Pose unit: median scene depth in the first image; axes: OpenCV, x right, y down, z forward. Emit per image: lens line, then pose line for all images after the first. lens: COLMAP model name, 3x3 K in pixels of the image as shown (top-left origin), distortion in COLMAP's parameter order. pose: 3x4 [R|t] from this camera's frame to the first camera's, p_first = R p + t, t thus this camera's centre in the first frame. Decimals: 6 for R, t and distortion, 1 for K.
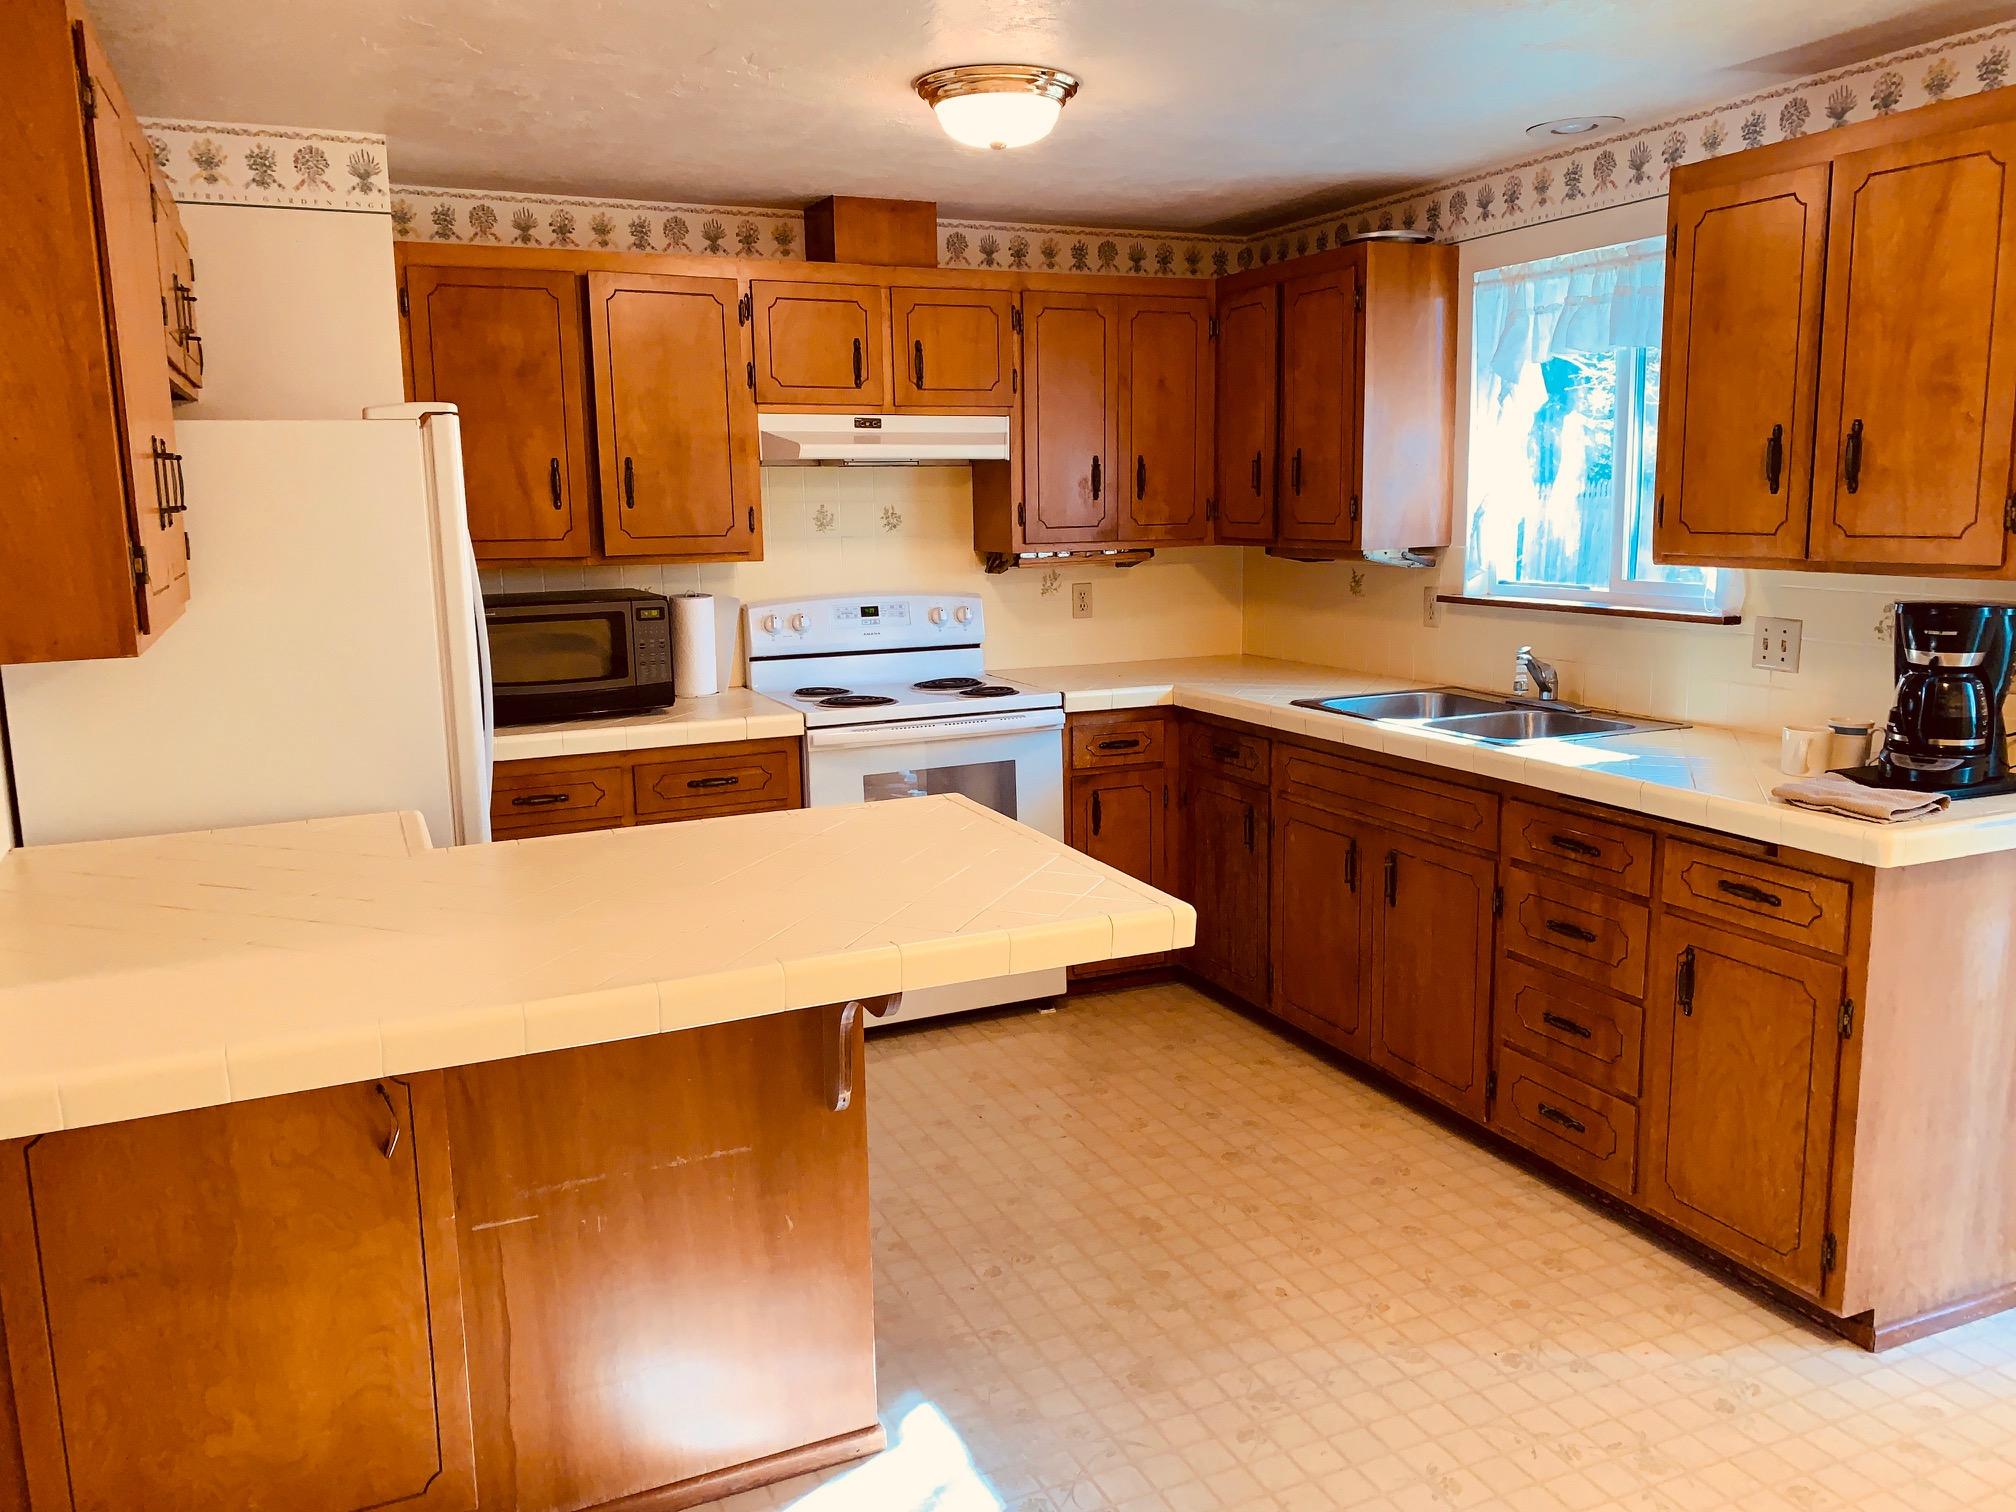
lens RADIAL K [[1549.8, 0, 1009.7], [0, 1549.8, 740.3], [0, 0, 1]] dist [0.021380, -0.017832]
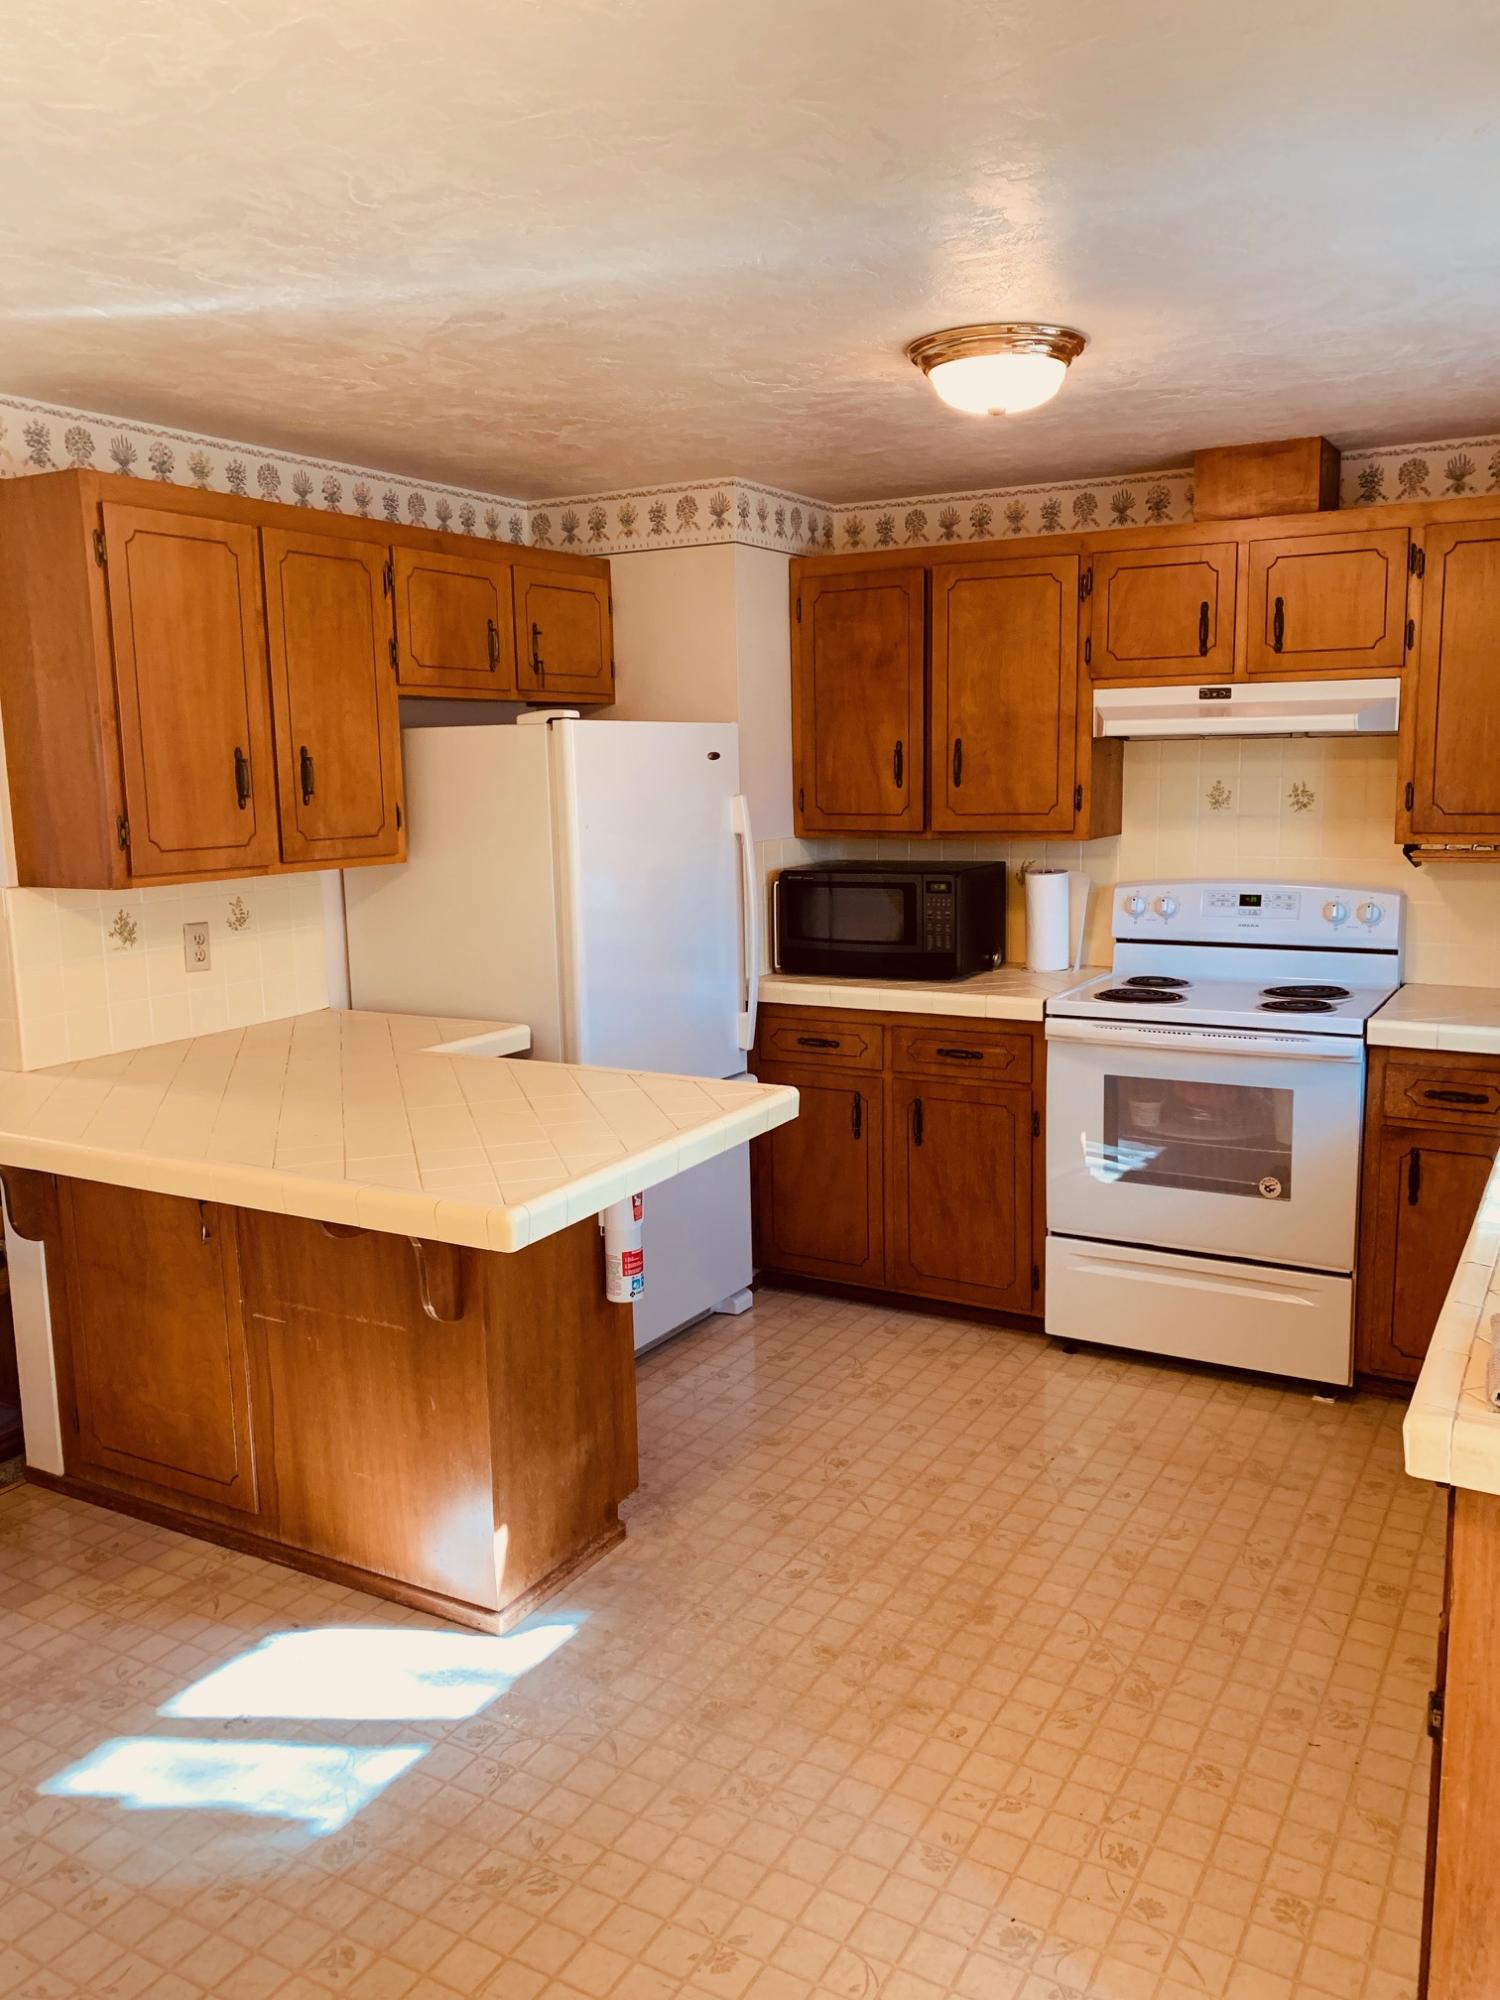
lens RADIAL K [[1537.5, 0, 755.8], [0, 1537.5, 1002.3], [0, 0, 1]] dist [0.021380, -0.017832]
pose [[0.583651, 0.127328, -0.801960, 0.621454], [-0.123025, 0.990094, 0.067663, -0.068822], [0.802631, 0.059169, 0.593534, 0.331080]]
